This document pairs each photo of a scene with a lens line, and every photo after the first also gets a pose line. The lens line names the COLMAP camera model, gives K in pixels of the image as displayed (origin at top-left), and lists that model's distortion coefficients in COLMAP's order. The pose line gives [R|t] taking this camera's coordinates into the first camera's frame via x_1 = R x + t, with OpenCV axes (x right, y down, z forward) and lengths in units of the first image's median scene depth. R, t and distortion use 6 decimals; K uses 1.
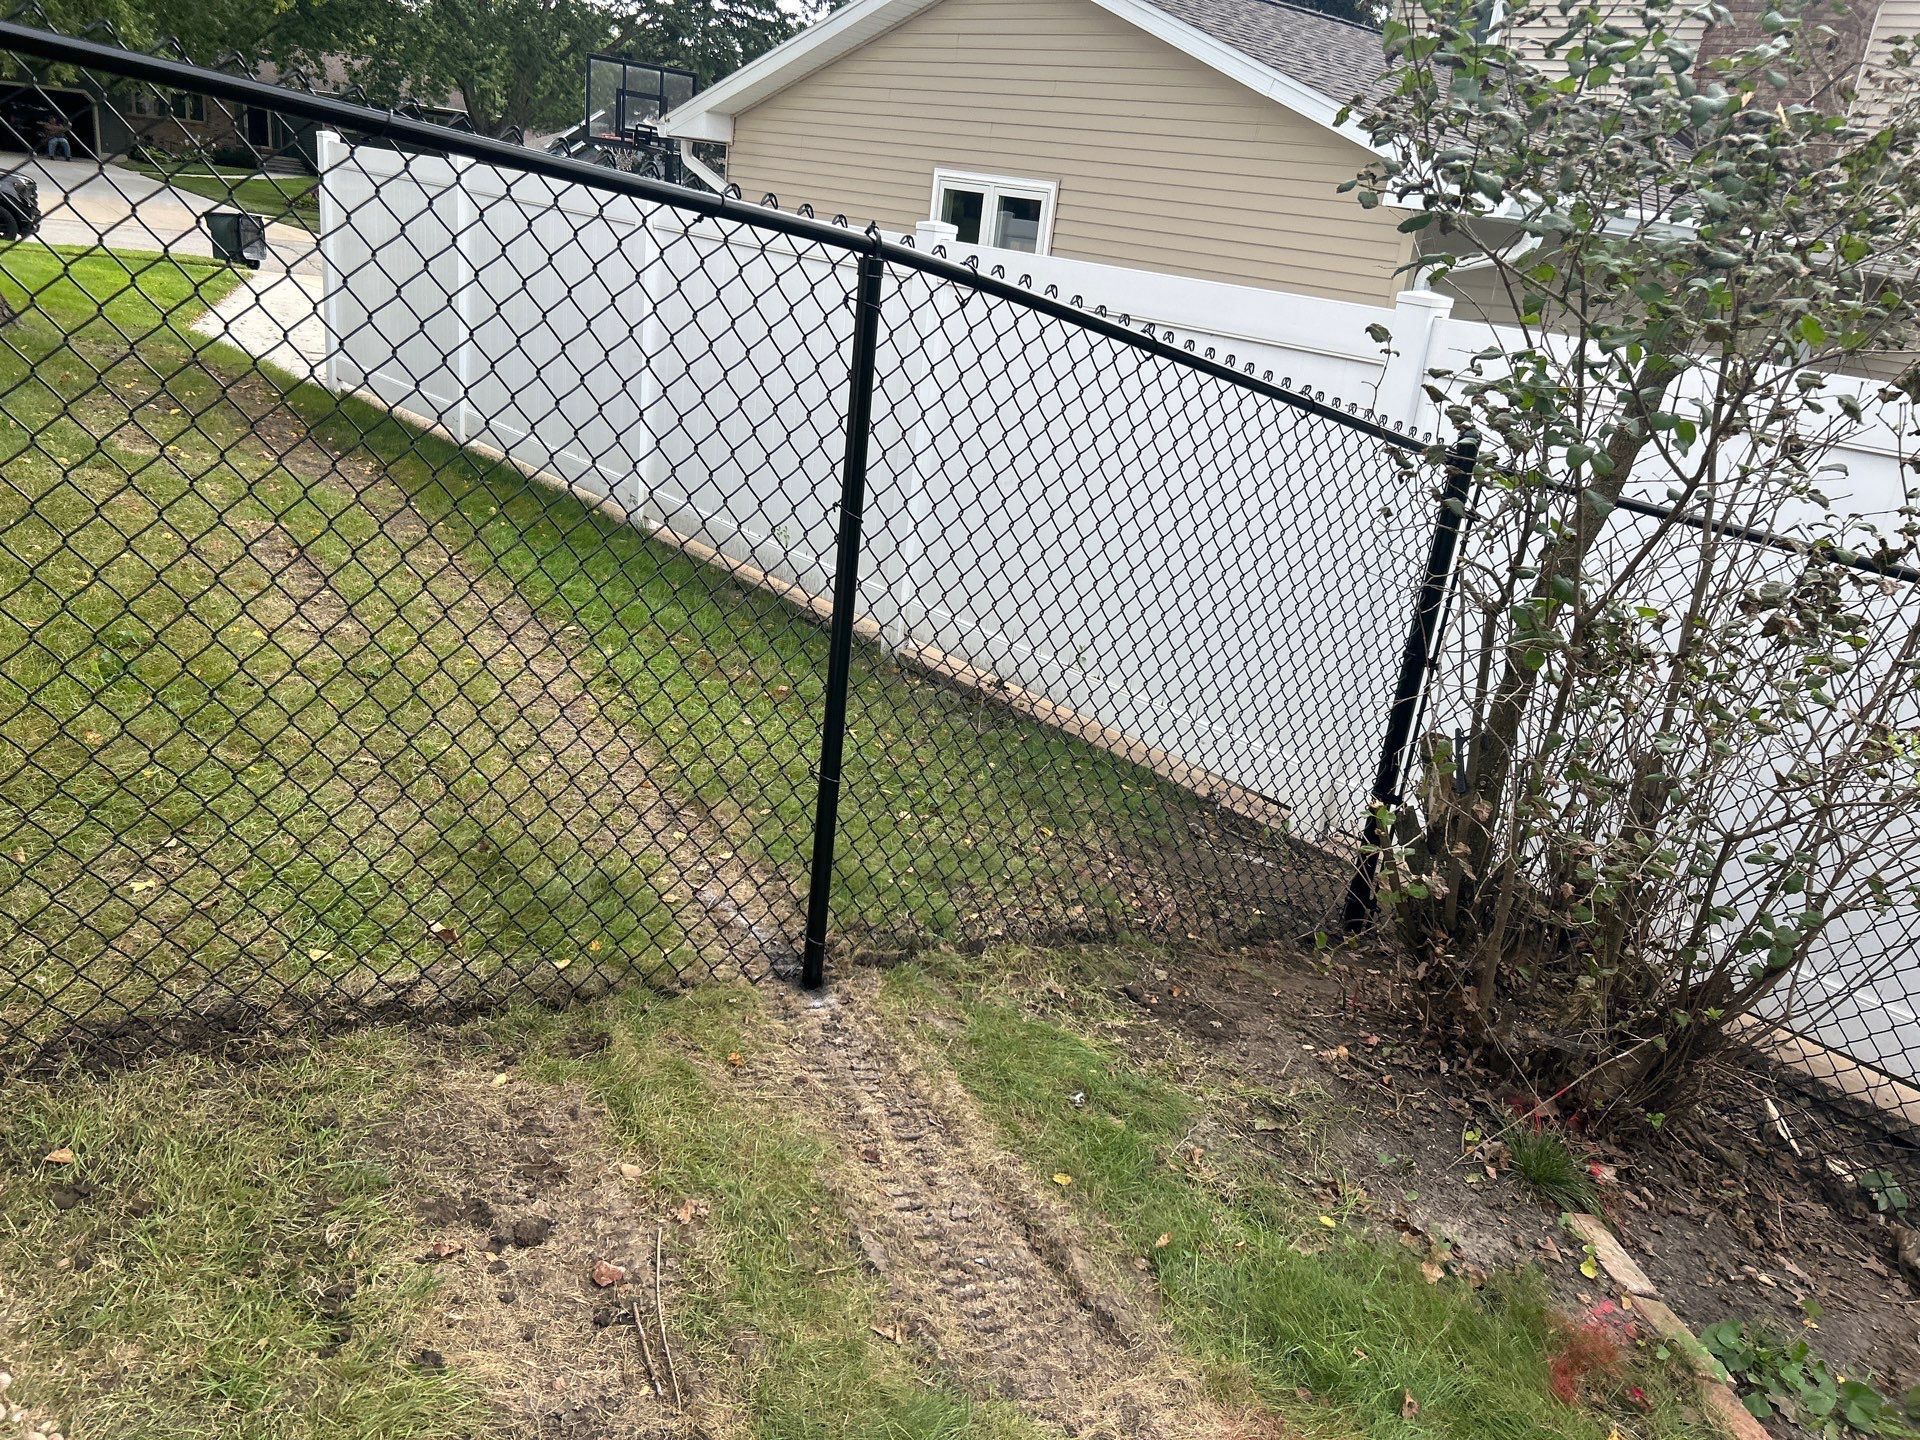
lens RADIAL K [[1423.4, 0, 964.3], [0, 1423.4, 729.7], [0, 0, 1]] dist [0.047822, -0.056547]
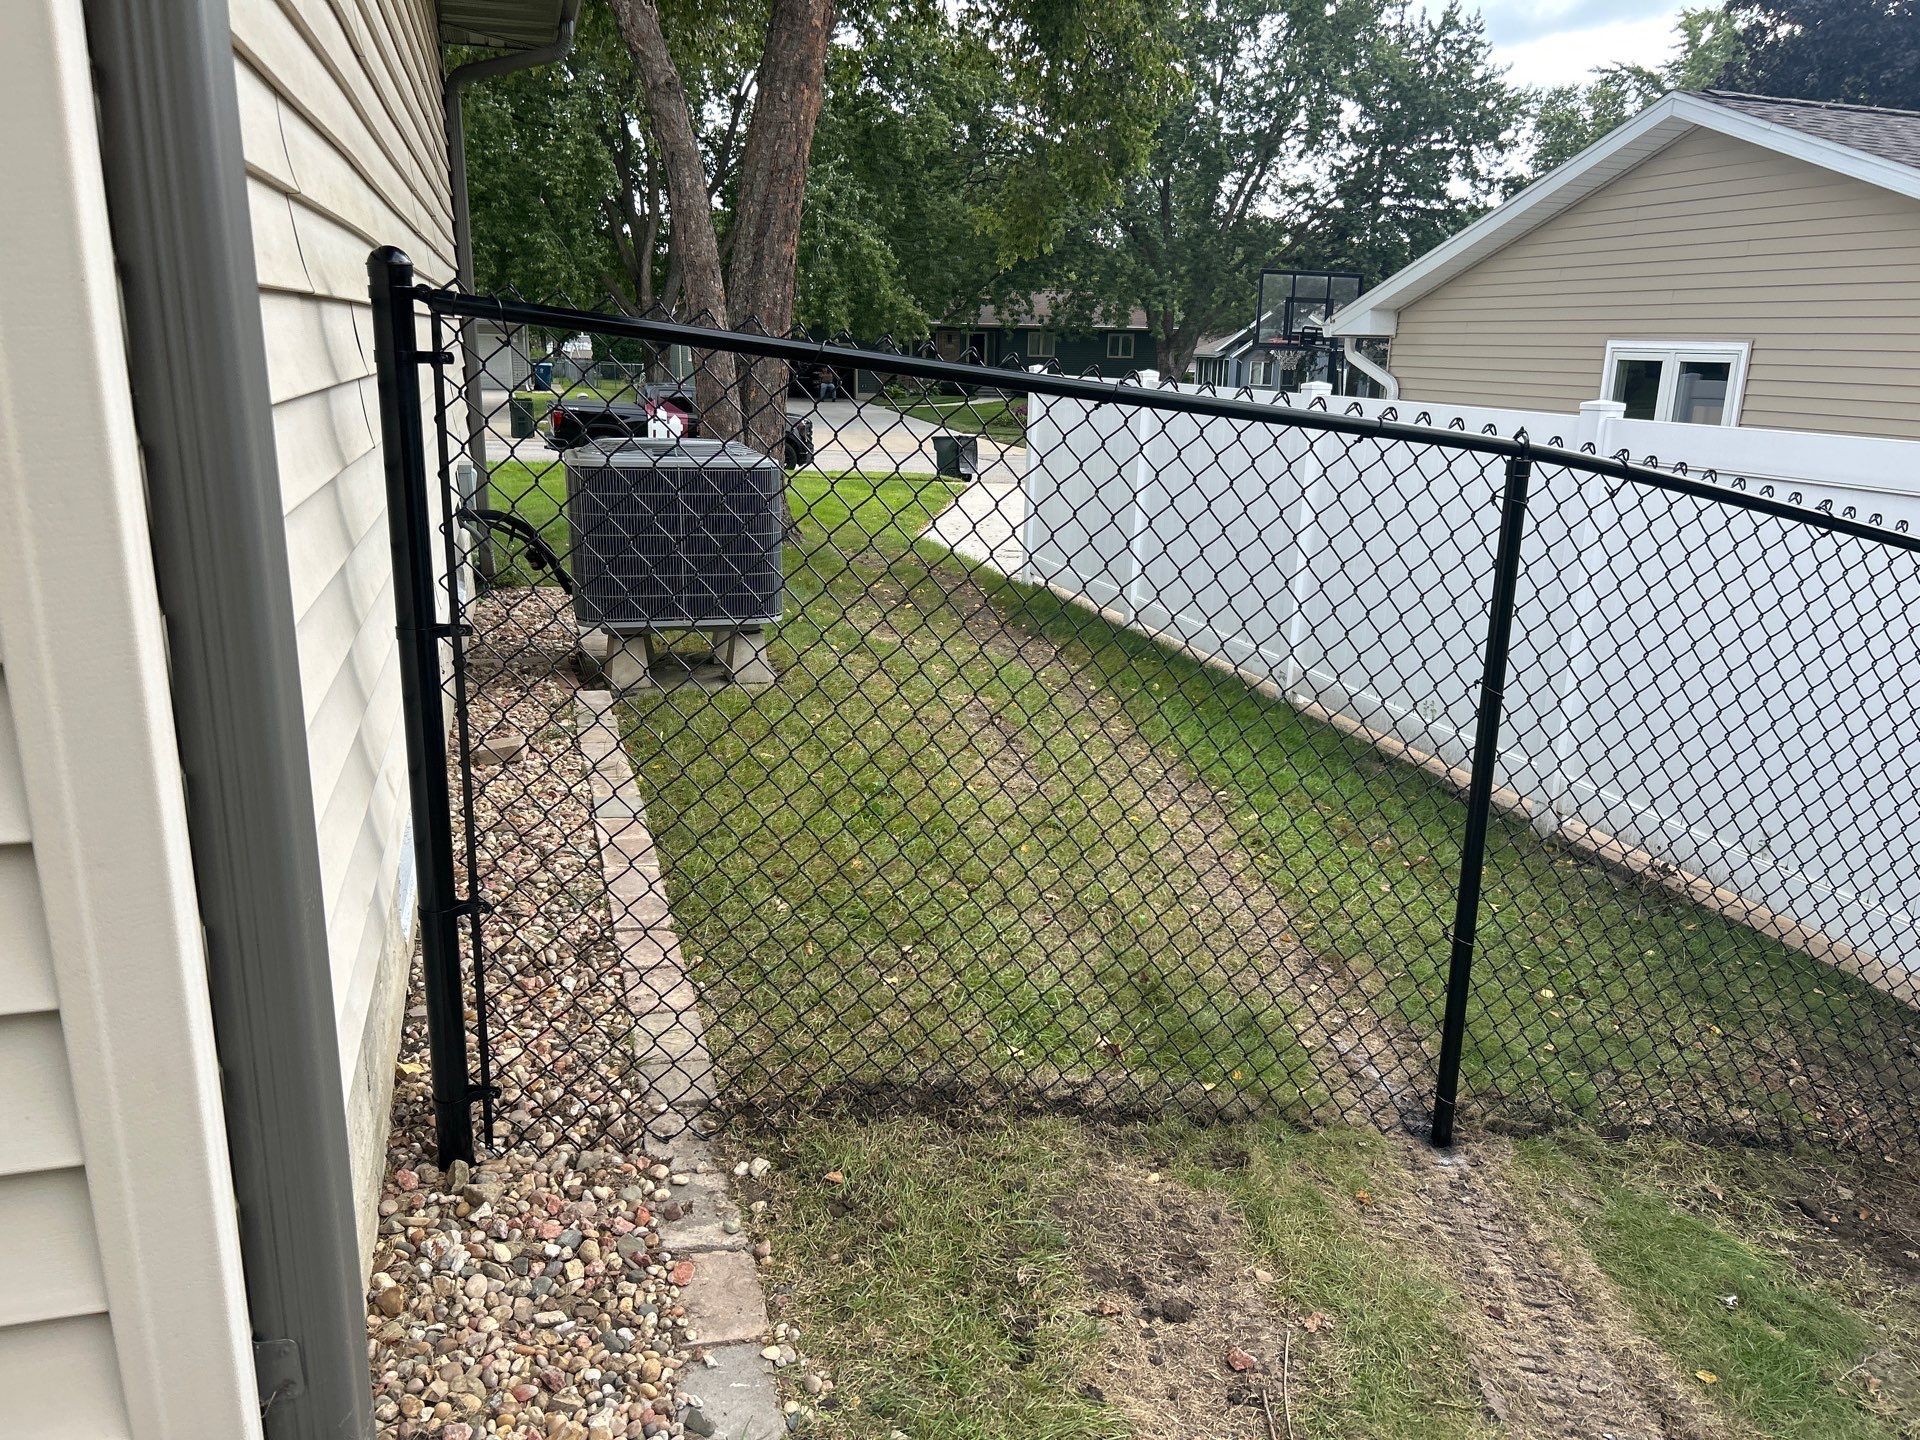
lens RADIAL K [[1424.3, 0, 970.4], [0, 1424.3, 732.5], [0, 0, 1]] dist [0.020584, -0.015522]
pose [[0.905618, 0.016303, -0.423780, 0.020519], [-0.066390, 0.992391, -0.103696, 0.015836], [0.418865, 0.122044, 0.899810, -0.123482]]
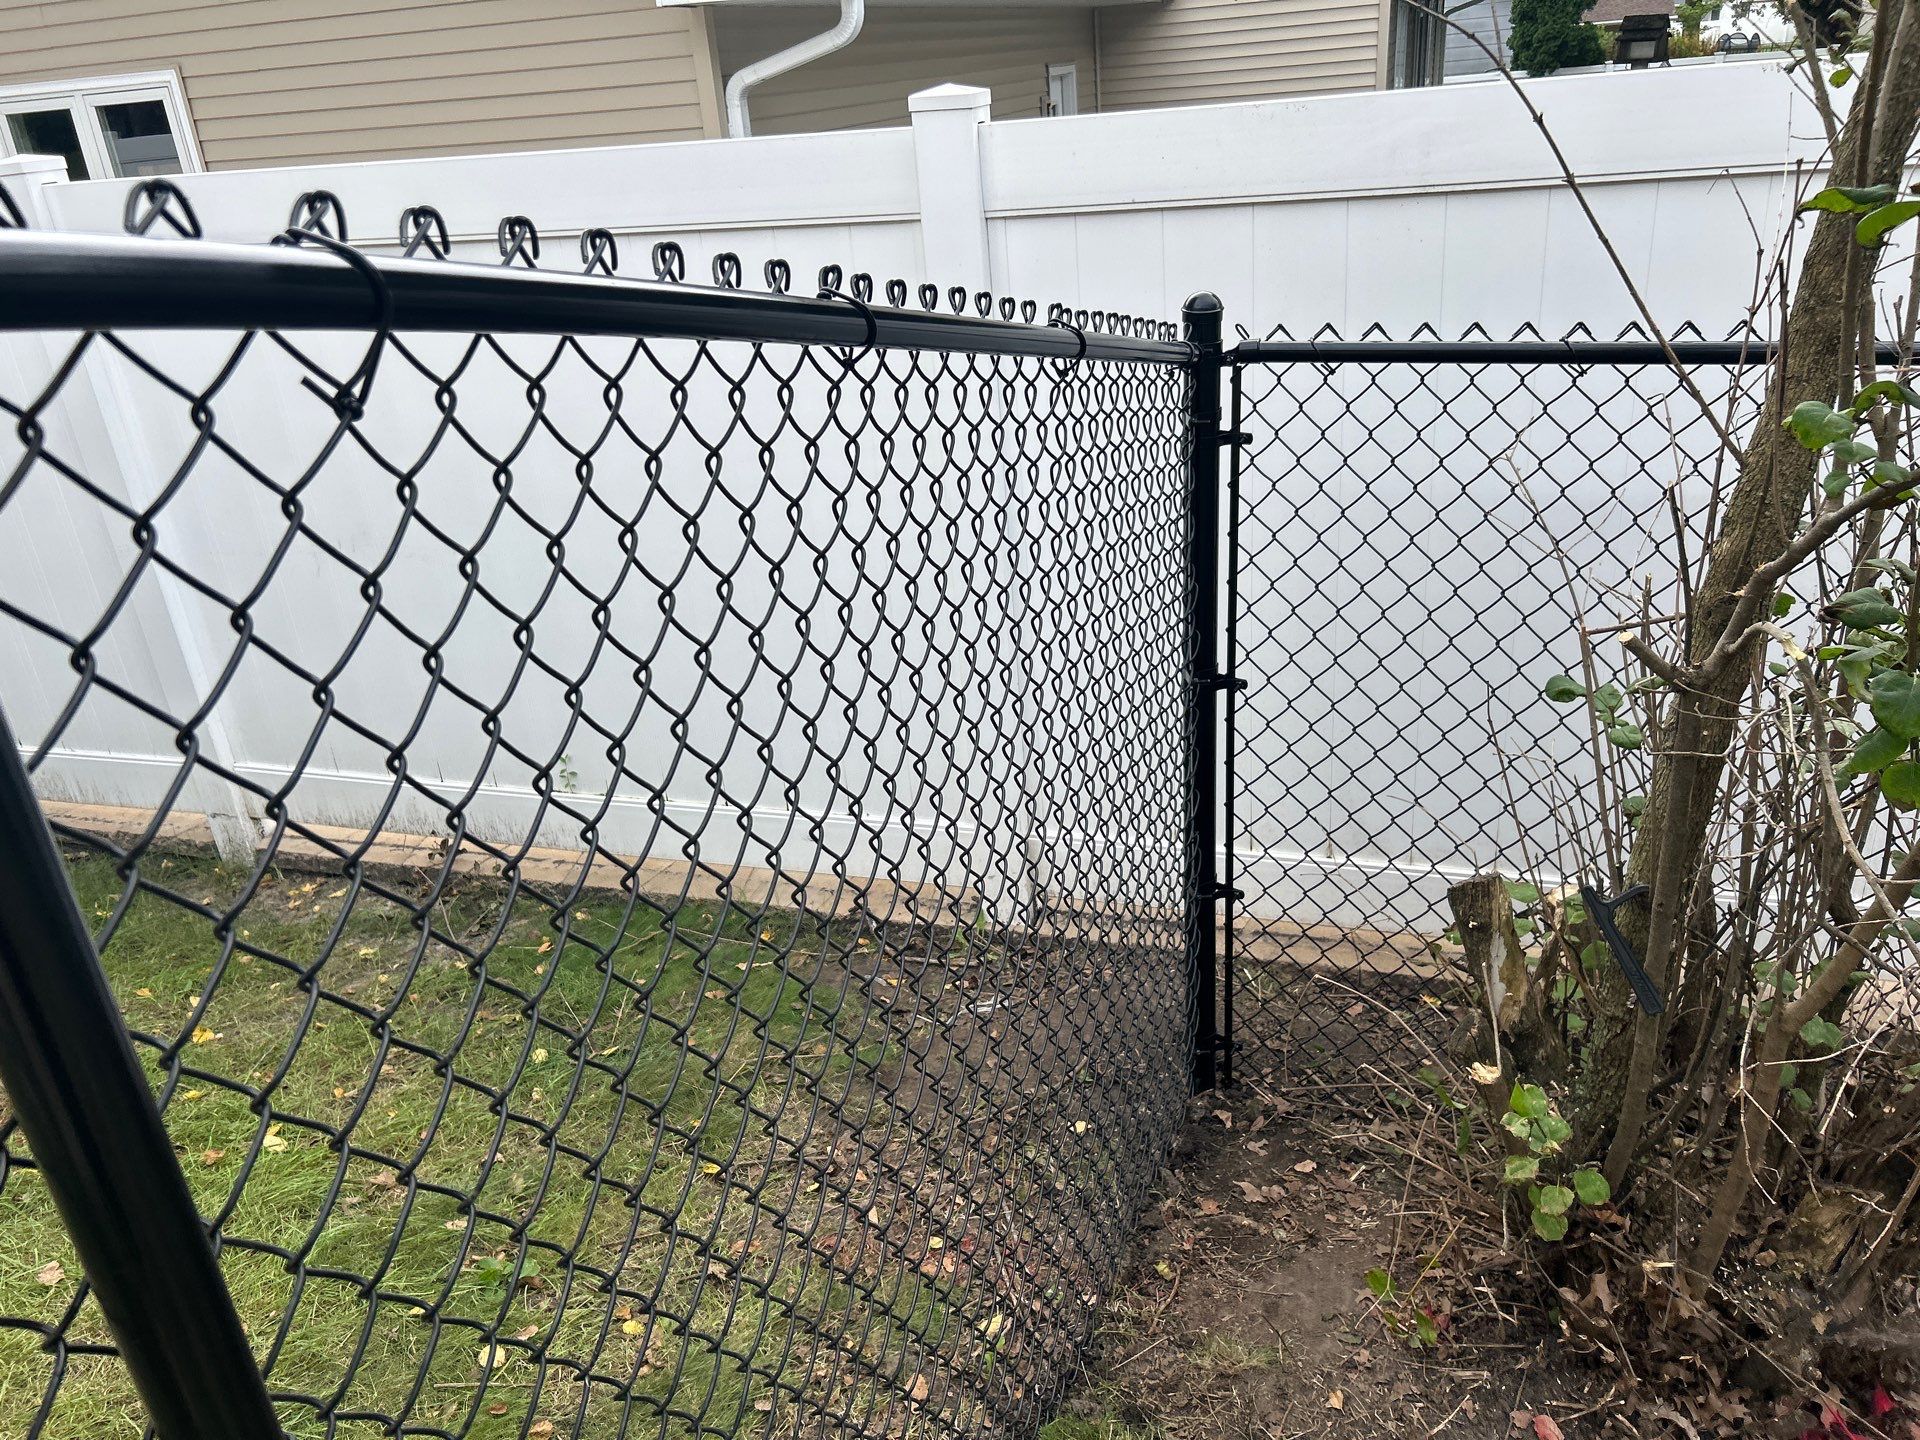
lens RADIAL K [[1463.6, 0, 966.0], [0, 1463.6, 714.1], [0, 0, 1]] dist [0.052846, -0.048472]
pose [[0.846101, -0.366147, 0.387363, -0.028600], [0.336733, 0.930518, 0.144042, -0.254377], [-0.413189, 0.008564, 0.910605, 0.740671]]
